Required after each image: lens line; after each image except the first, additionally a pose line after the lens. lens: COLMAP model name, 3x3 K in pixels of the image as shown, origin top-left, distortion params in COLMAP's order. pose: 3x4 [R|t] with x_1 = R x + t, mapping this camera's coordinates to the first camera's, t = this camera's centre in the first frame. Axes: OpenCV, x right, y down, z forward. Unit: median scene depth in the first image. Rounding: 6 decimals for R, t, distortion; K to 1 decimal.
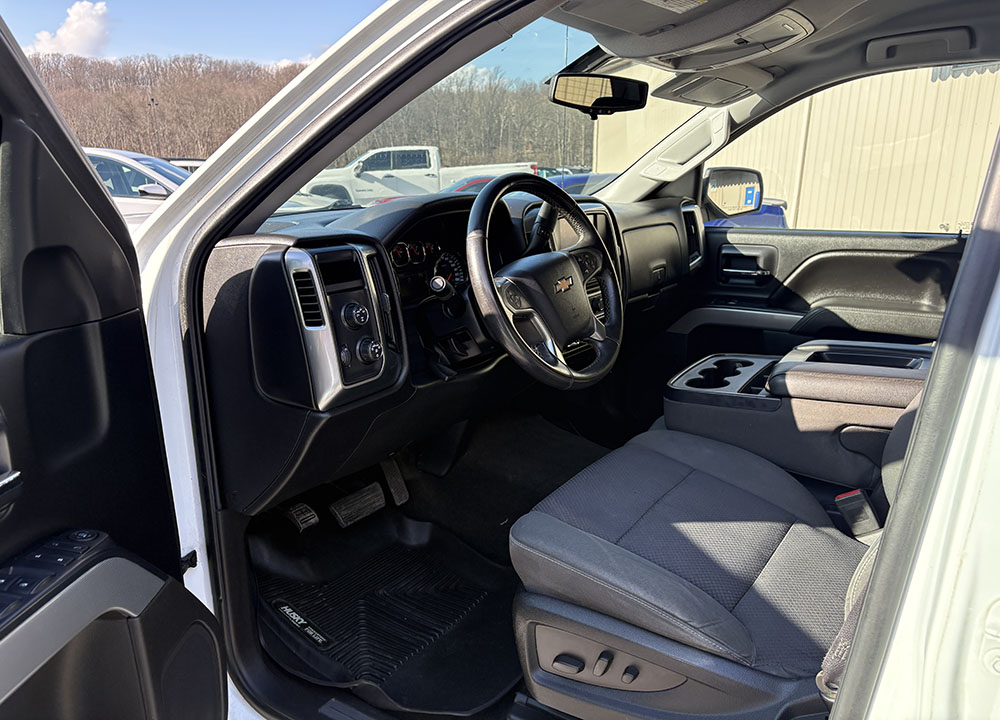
lens RADIAL K [[756.9, 0, 515.8], [0, 756.9, 357.4], [0, 0, 1]] dist [0.032598, -0.009480]
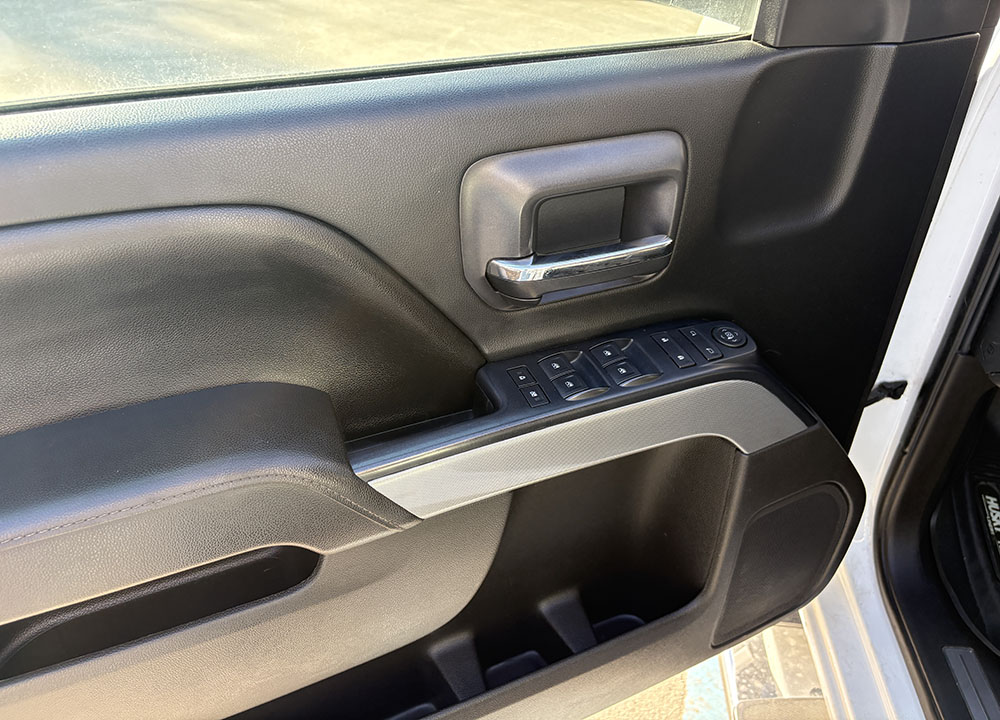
lens RADIAL K [[747.7, 0, 500.4], [0, 747.7, 364.6], [0, 0, 1]] dist [0.035349, -0.032557]
pose [[0.440151, 0.539822, -0.717537, -0.093698], [-0.212209, 0.839007, 0.501033, -0.069835], [0.872487, -0.068263, 0.483845, 0.385388]]
